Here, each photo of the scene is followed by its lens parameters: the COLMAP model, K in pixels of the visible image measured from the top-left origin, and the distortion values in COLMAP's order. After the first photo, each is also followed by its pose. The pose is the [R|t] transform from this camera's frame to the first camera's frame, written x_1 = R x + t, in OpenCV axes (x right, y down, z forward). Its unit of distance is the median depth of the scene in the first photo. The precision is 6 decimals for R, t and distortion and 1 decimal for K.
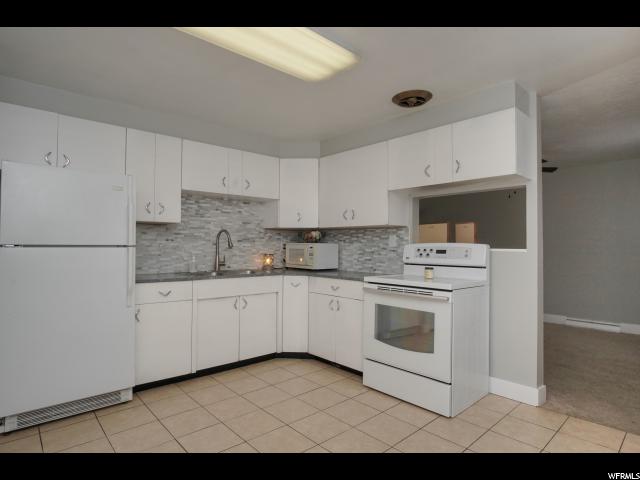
lens RADIAL K [[347.4, 0, 320.8], [0, 347.4, 241.0], [0, 0, 1]] dist [-0.028203, 0.006368]
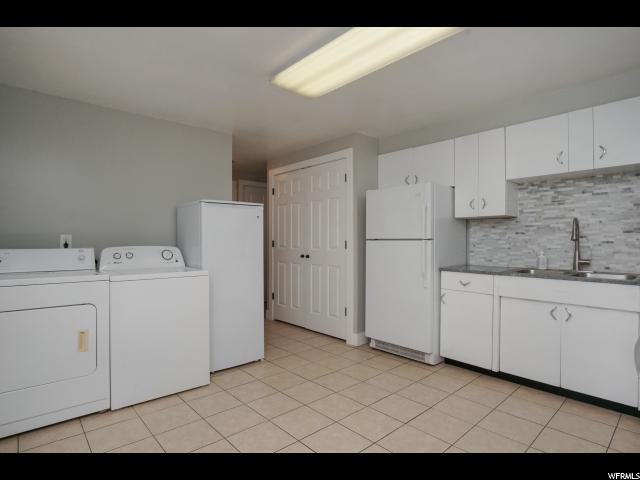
lens RADIAL K [[347.4, 0, 324.4], [0, 347.4, 240.1], [0, 0, 1]] dist [-0.028203, 0.006368]
pose [[0.006552, -0.003961, -0.999971, 0.522183], [0.015307, 0.999875, -0.003861, 0.012013], [0.999861, -0.015282, 0.006611, 0.467329]]
